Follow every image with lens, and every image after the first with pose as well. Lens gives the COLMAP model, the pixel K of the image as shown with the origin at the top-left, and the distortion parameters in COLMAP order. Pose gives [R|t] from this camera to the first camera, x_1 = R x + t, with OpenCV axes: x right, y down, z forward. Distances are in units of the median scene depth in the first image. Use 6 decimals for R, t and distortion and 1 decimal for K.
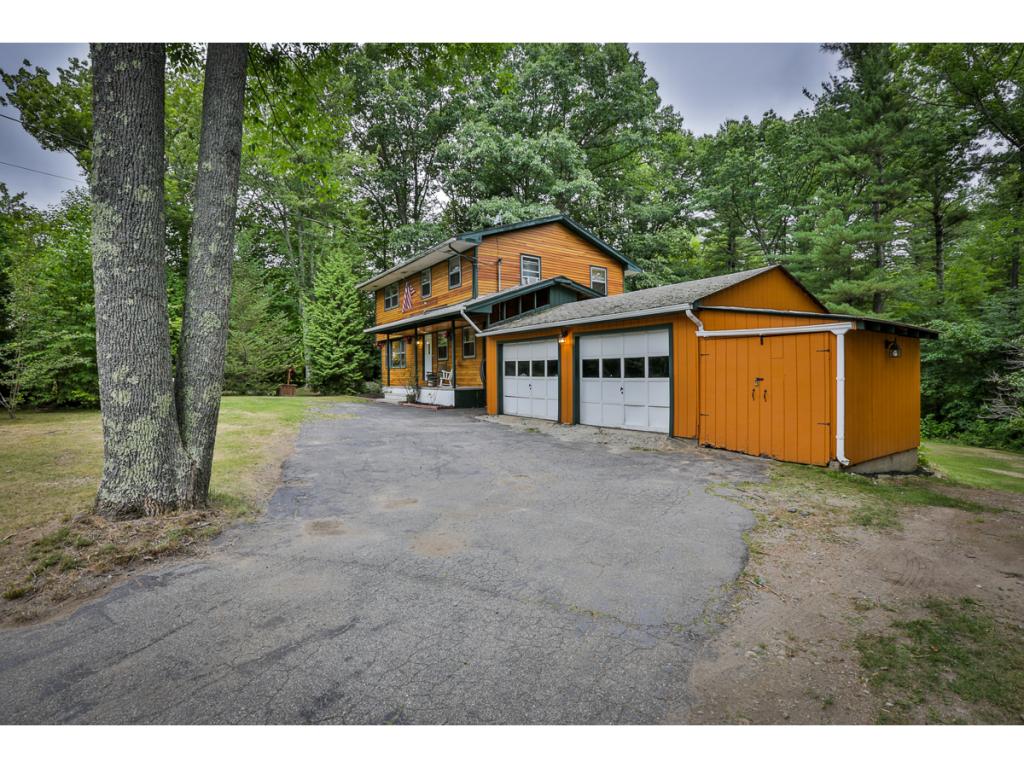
lens RADIAL K [[501.9, 0, 511.4], [0, 501.9, 382.7], [0, 0, 1]] dist [-0.031448, 0.005979]
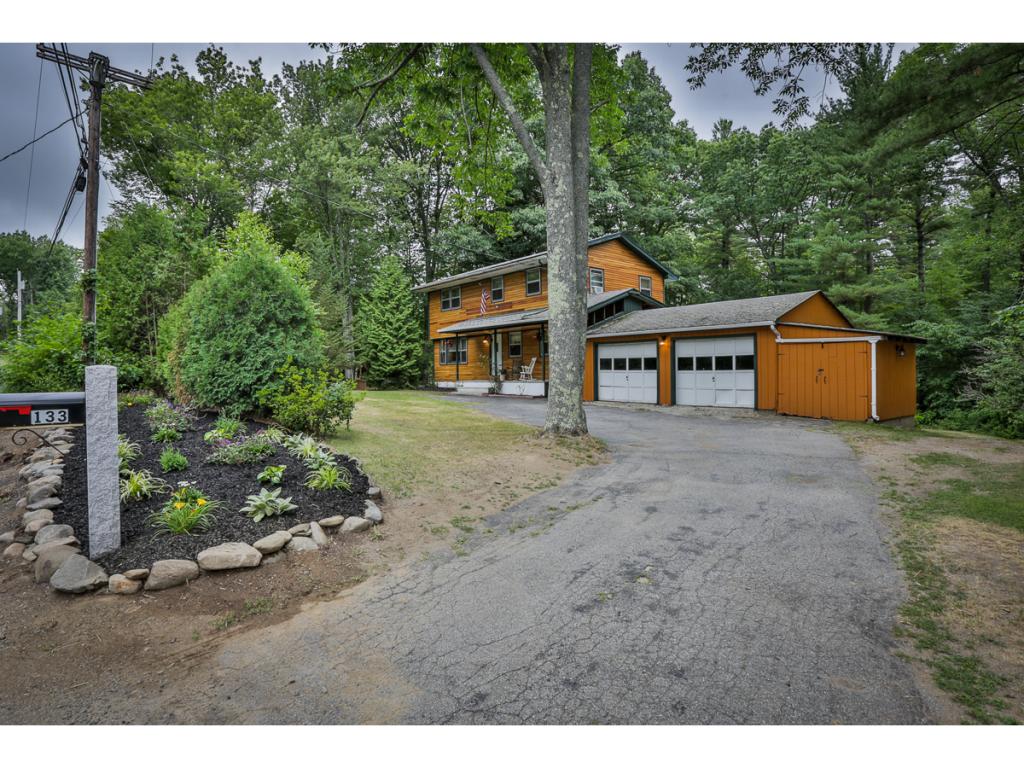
lens RADIAL K [[558.7, 0, 513.2], [0, 558.7, 376.9], [0, 0, 1]] dist [-0.017663, 0.003775]
pose [[0.996446, -0.004069, 0.084133, -0.249029], [0.004651, 0.999967, -0.006717, 0.008848], [-0.084103, 0.007085, 0.996432, -0.270459]]
